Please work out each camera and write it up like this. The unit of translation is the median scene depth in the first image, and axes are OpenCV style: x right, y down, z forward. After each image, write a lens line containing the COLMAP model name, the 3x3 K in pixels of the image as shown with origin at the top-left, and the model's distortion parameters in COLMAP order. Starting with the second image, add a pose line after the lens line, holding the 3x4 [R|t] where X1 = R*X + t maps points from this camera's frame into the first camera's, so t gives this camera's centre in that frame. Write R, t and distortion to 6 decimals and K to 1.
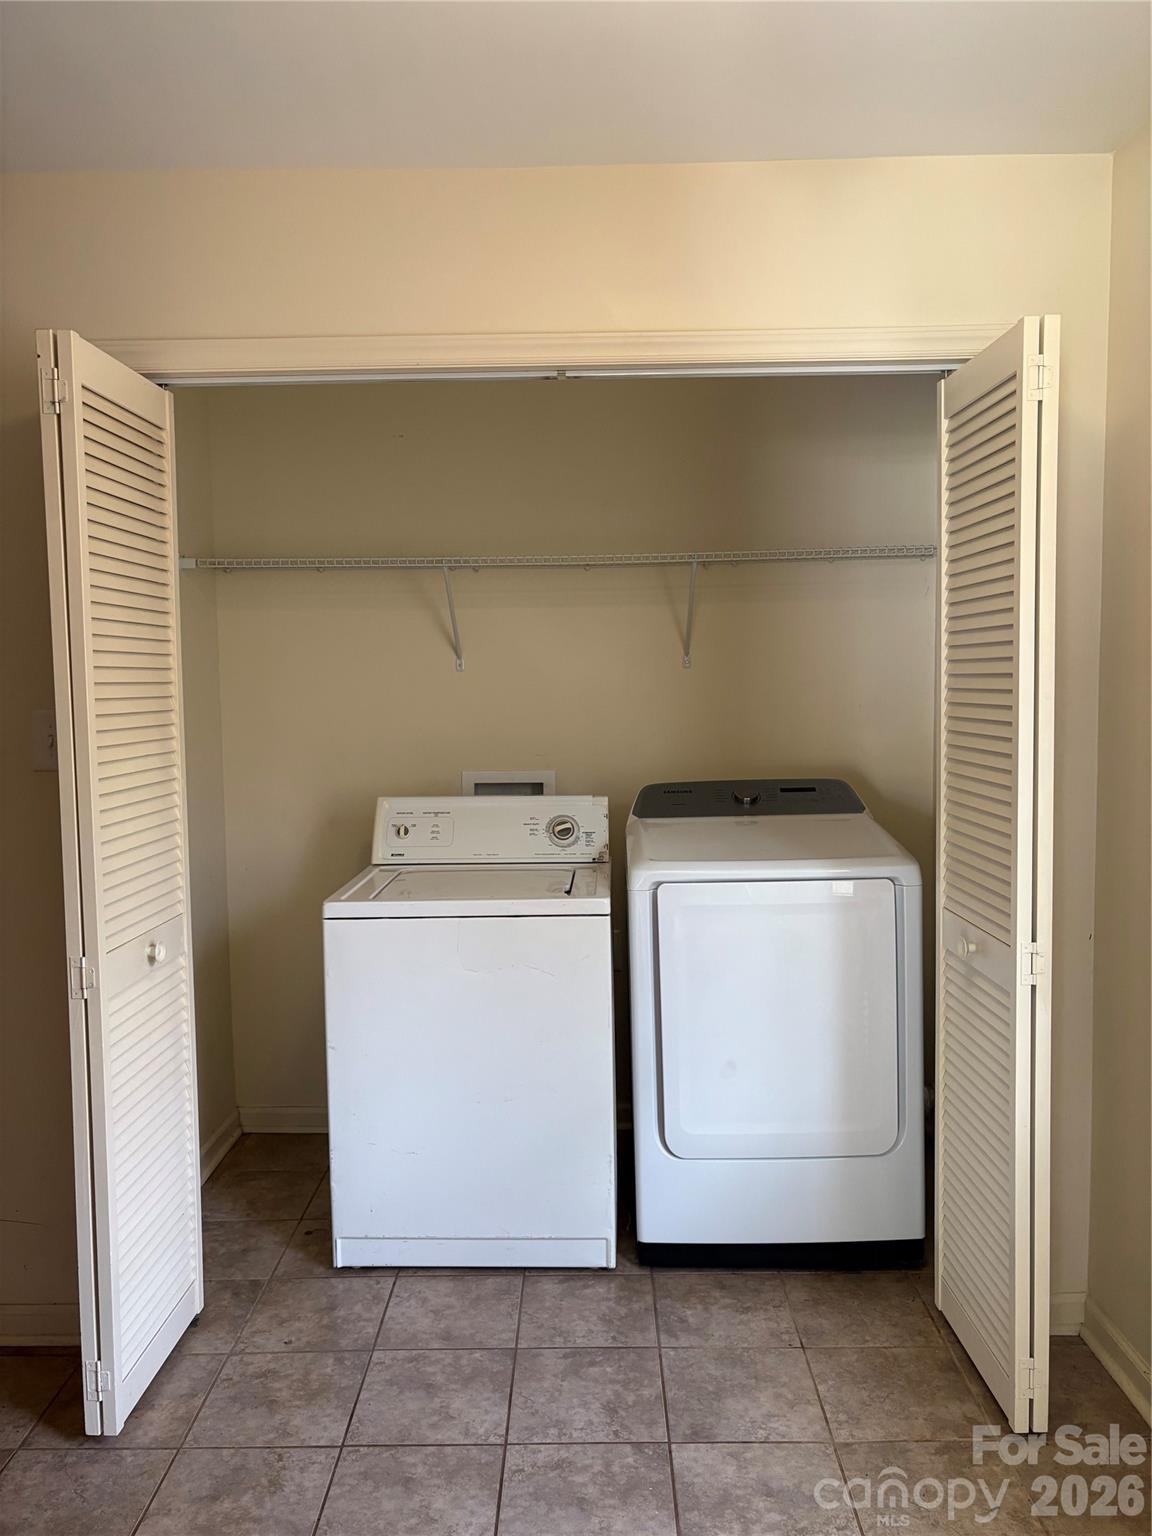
lens RADIAL K [[1156.8, 0, 574.1], [0, 1156.8, 765.5], [0, 0, 1]] dist [0.040362, -0.041806]
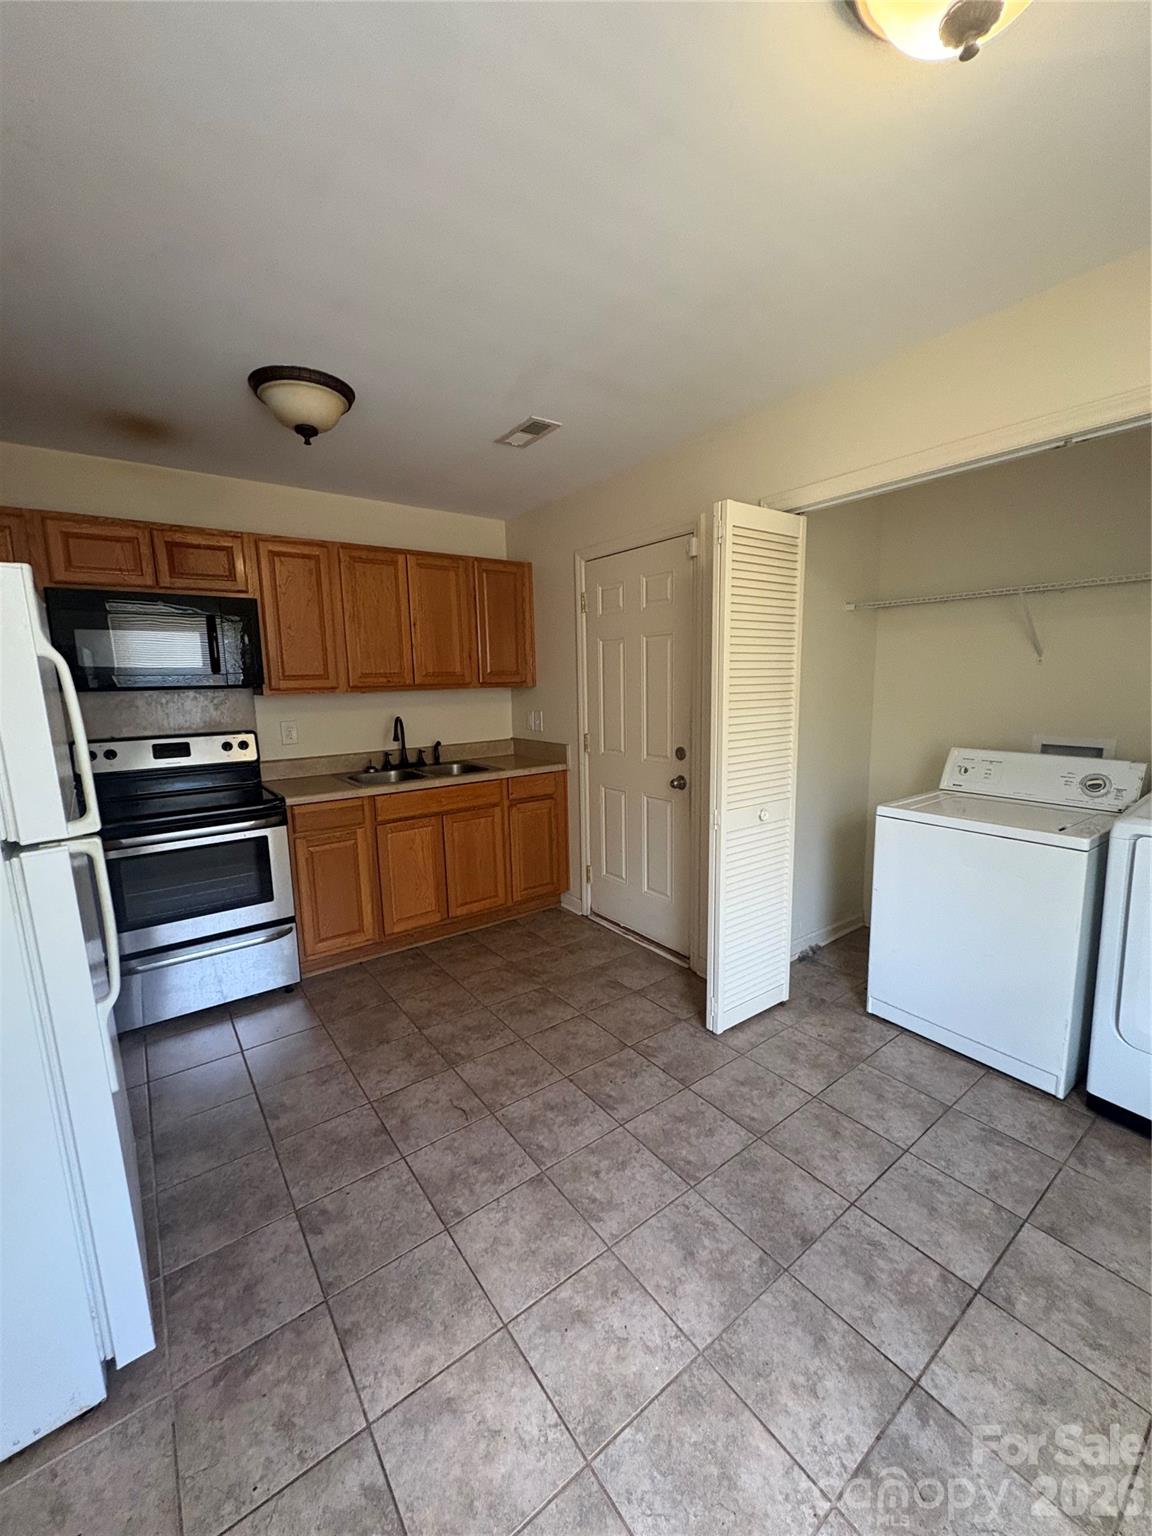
lens RADIAL K [[606.8, 0, 577.8], [0, 606.8, 766.5], [0, 0, 1]] dist [-0.002770, 0.000657]
pose [[0.610436, 0.120166, -0.782897, 0.227848], [-0.051457, 0.992353, 0.112194, -0.017826], [0.790392, -0.028202, 0.611952, 0.122019]]
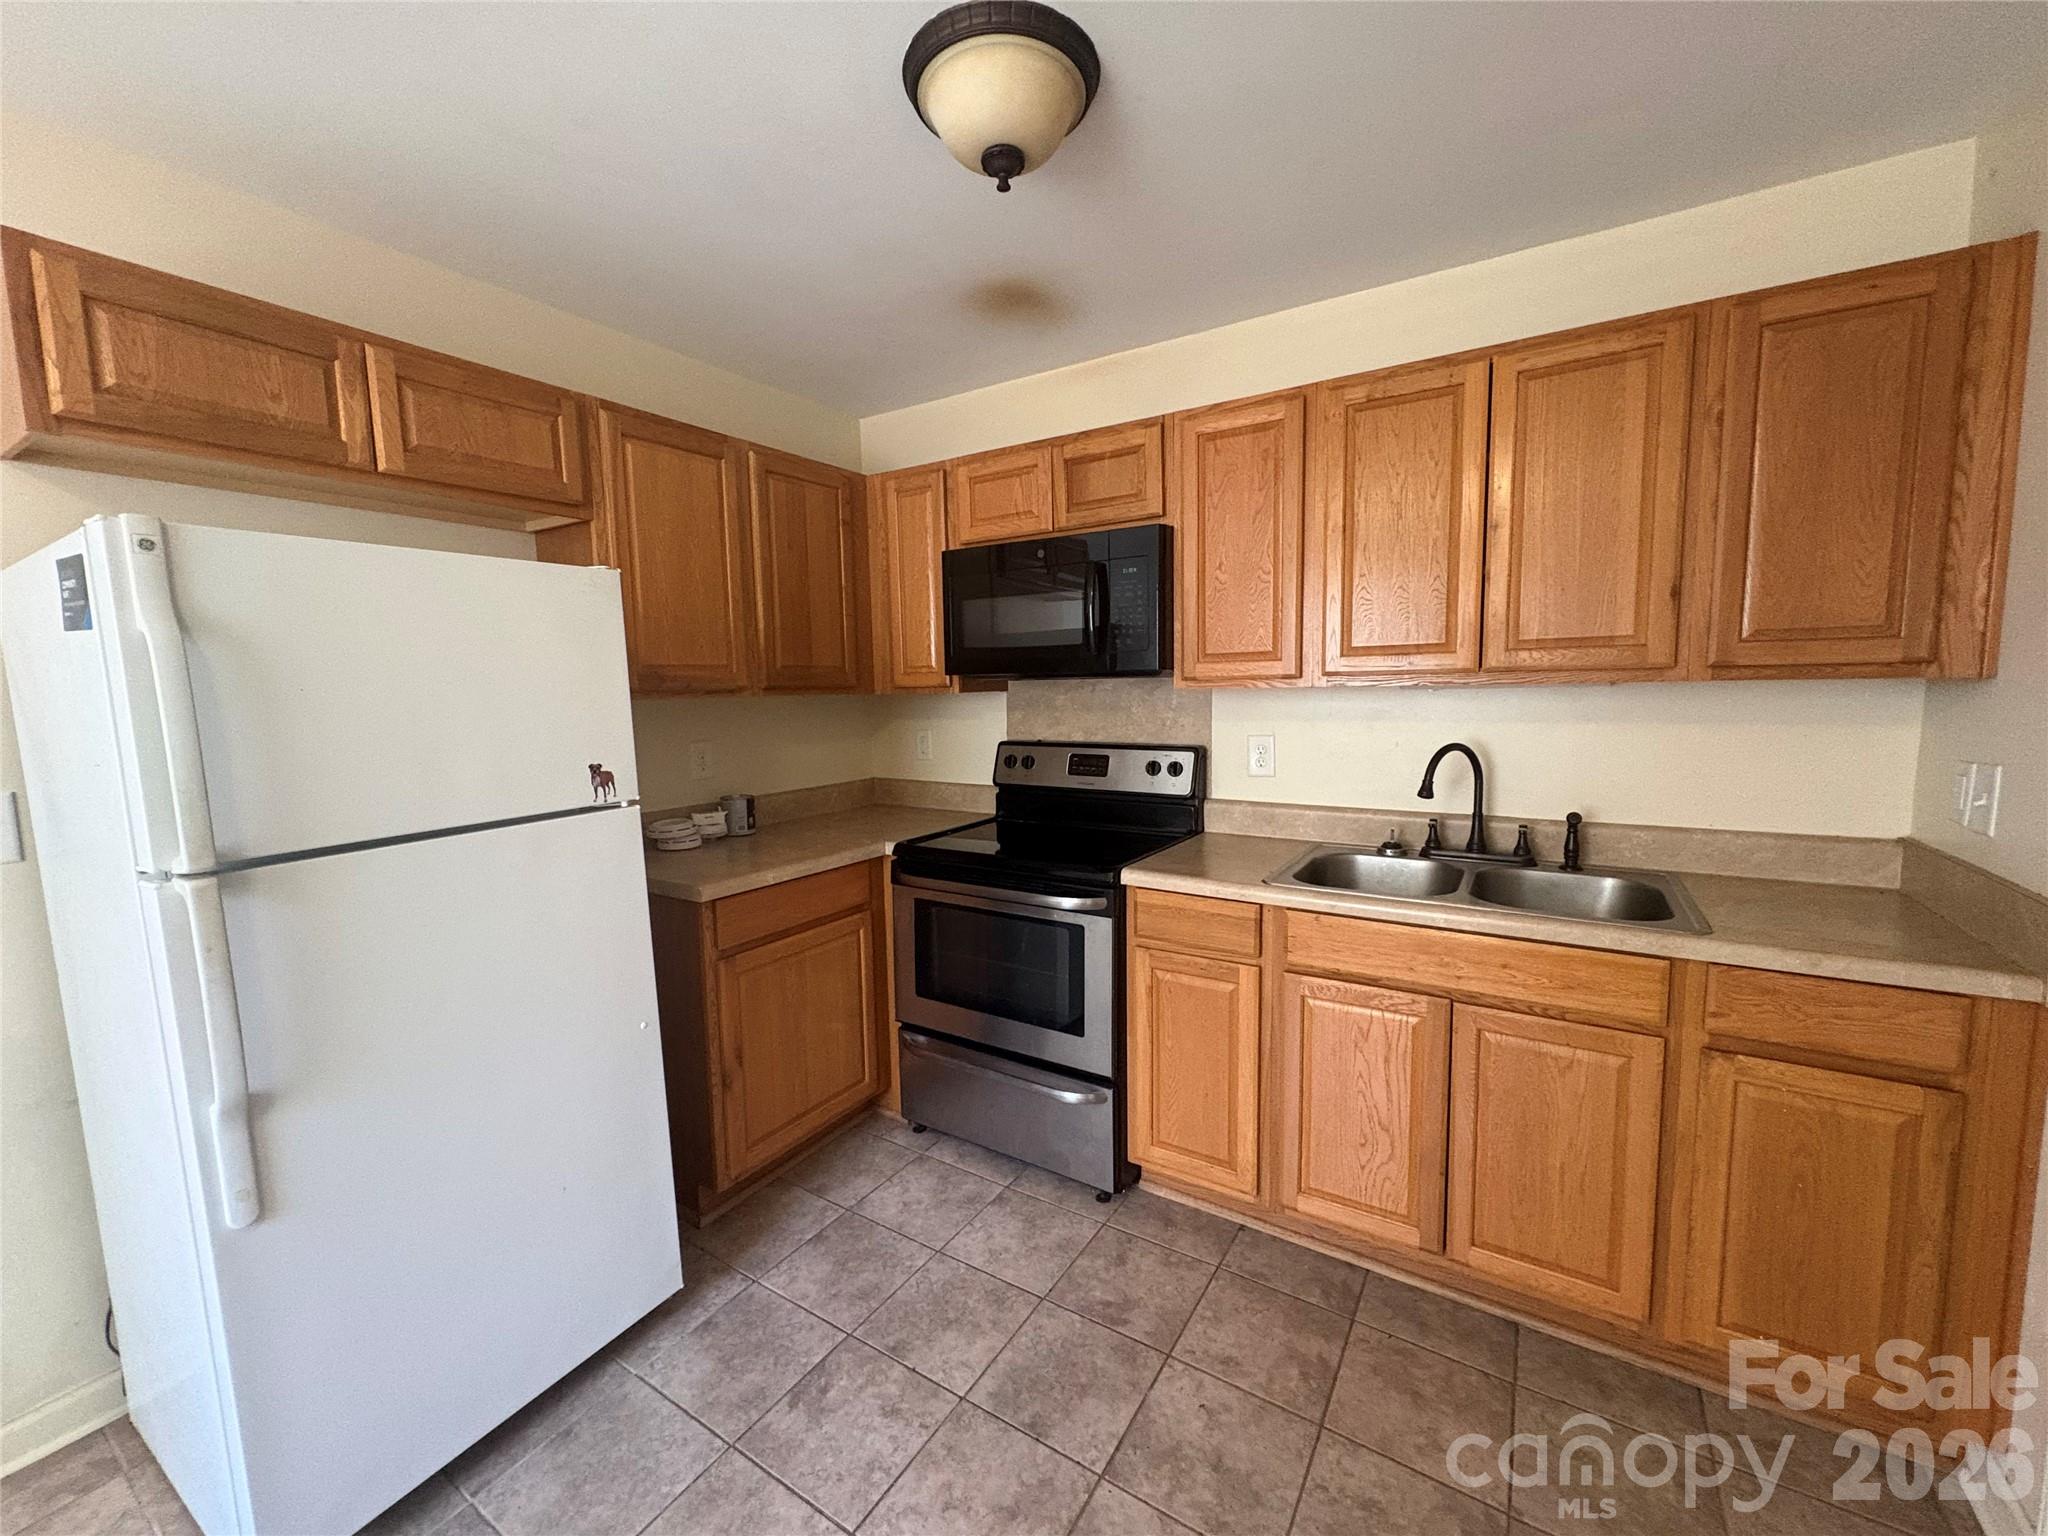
lens RADIAL K [[809.0, 0, 1028.6], [0, 809.0, 766.8], [0, 0, 1]] dist [-0.002770, 0.000657]
pose [[-0.524856, 0.113870, -0.843540, -0.219086], [-0.037920, 0.986900, 0.156816, -0.042374], [0.850346, 0.114293, -0.513662, 0.718757]]
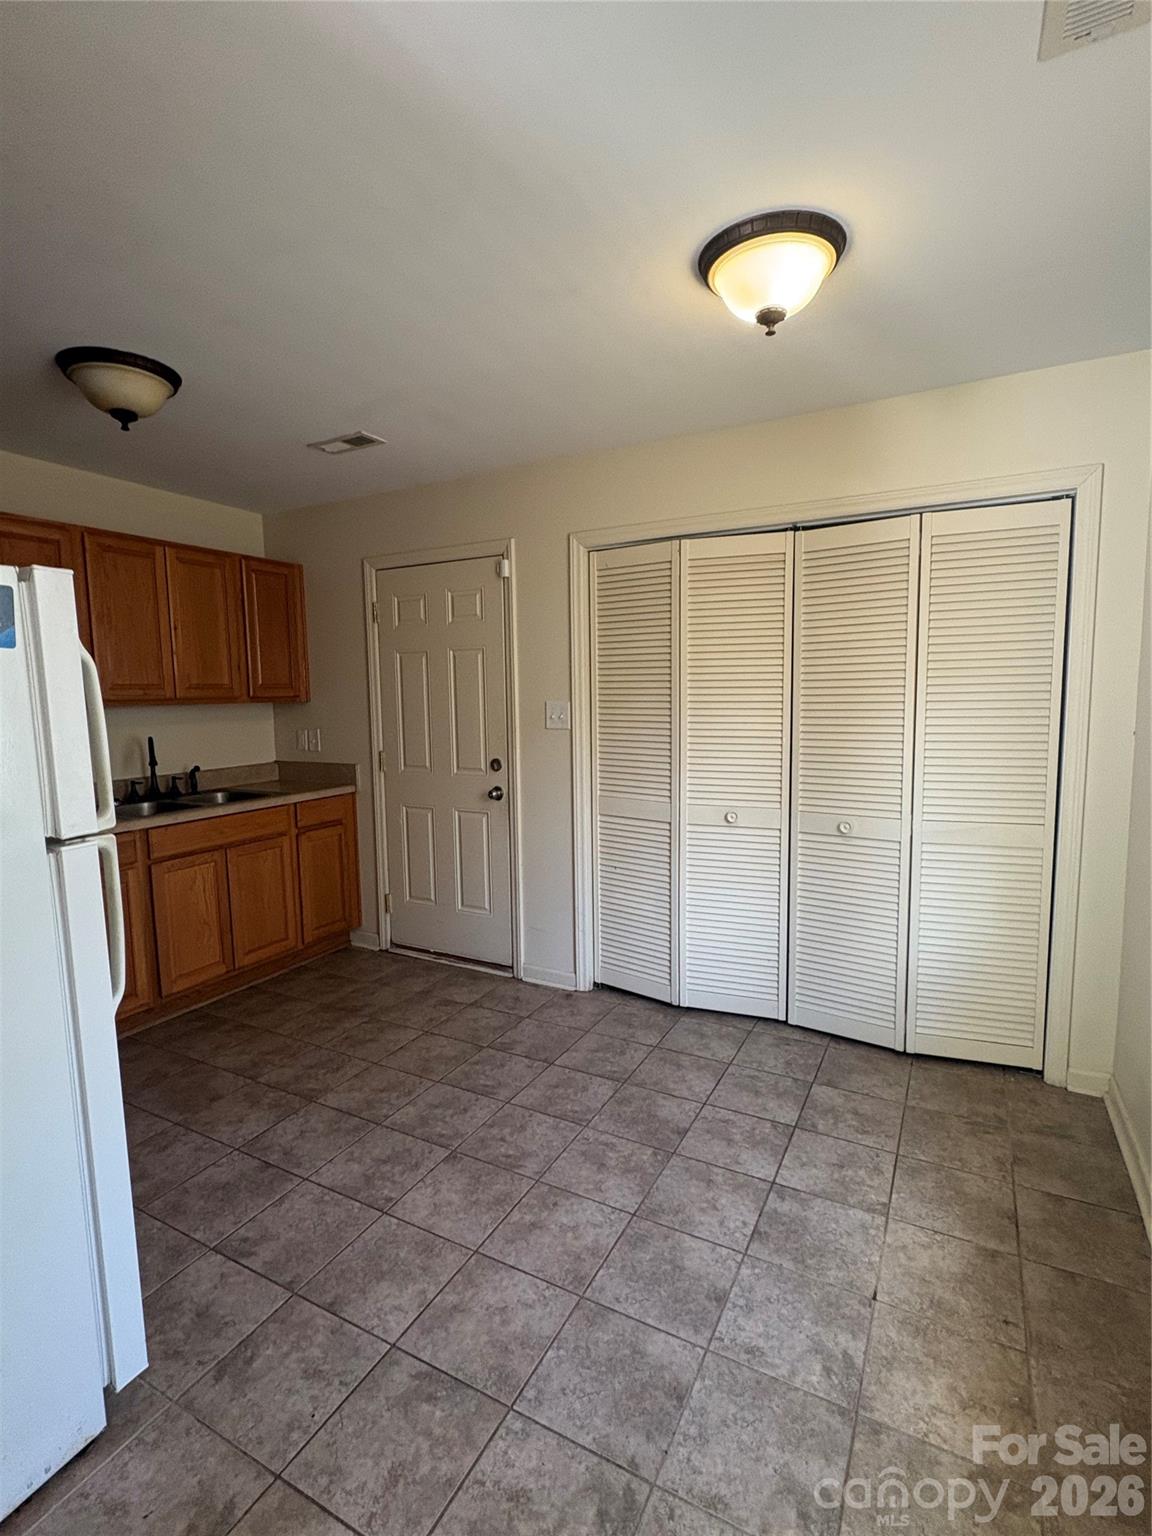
lens RADIAL K [[730.2, 0, 575.4], [0, 730.2, 765.7], [0, 0, 1]] dist [-0.002837, 0.000570]
pose [[0.888269, 0.050534, -0.456536, 0.227388], [-0.036232, 0.998541, 0.040032, 0.016995], [0.457893, -0.019018, 0.888804, -0.220257]]
